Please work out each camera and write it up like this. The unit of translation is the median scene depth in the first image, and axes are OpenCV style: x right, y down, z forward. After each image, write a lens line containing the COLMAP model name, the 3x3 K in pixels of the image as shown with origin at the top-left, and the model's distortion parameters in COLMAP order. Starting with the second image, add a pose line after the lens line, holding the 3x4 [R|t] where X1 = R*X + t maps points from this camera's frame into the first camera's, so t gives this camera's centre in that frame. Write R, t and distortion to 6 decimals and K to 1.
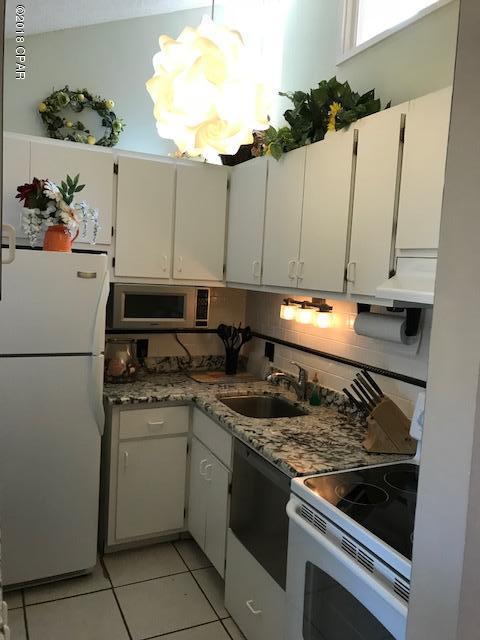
lens RADIAL K [[527.7, 0, 243.2], [0, 527.7, 315.8], [0, 0, 1]] dist [0.093686, -0.142150]
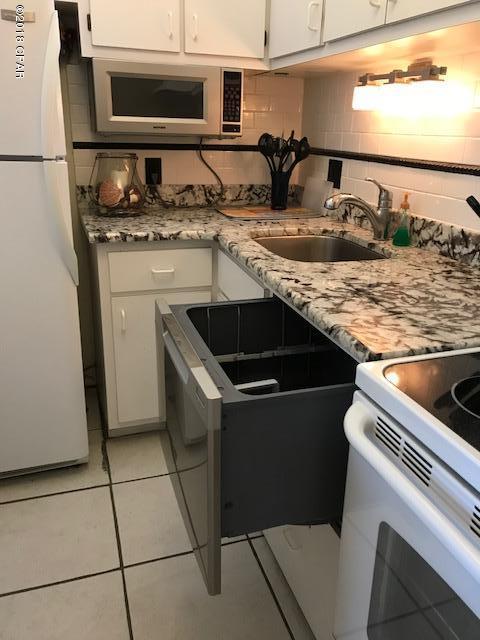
lens RADIAL K [[527.7, 0, 243.2], [0, 527.7, 315.8], [0, 0, 1]] dist [0.093686, -0.142150]
pose [[0.991261, 0.018064, -0.130673, 0.031614], [0.014978, 0.968763, 0.247537, 0.089189], [0.131063, -0.247331, 0.960026, 0.337214]]
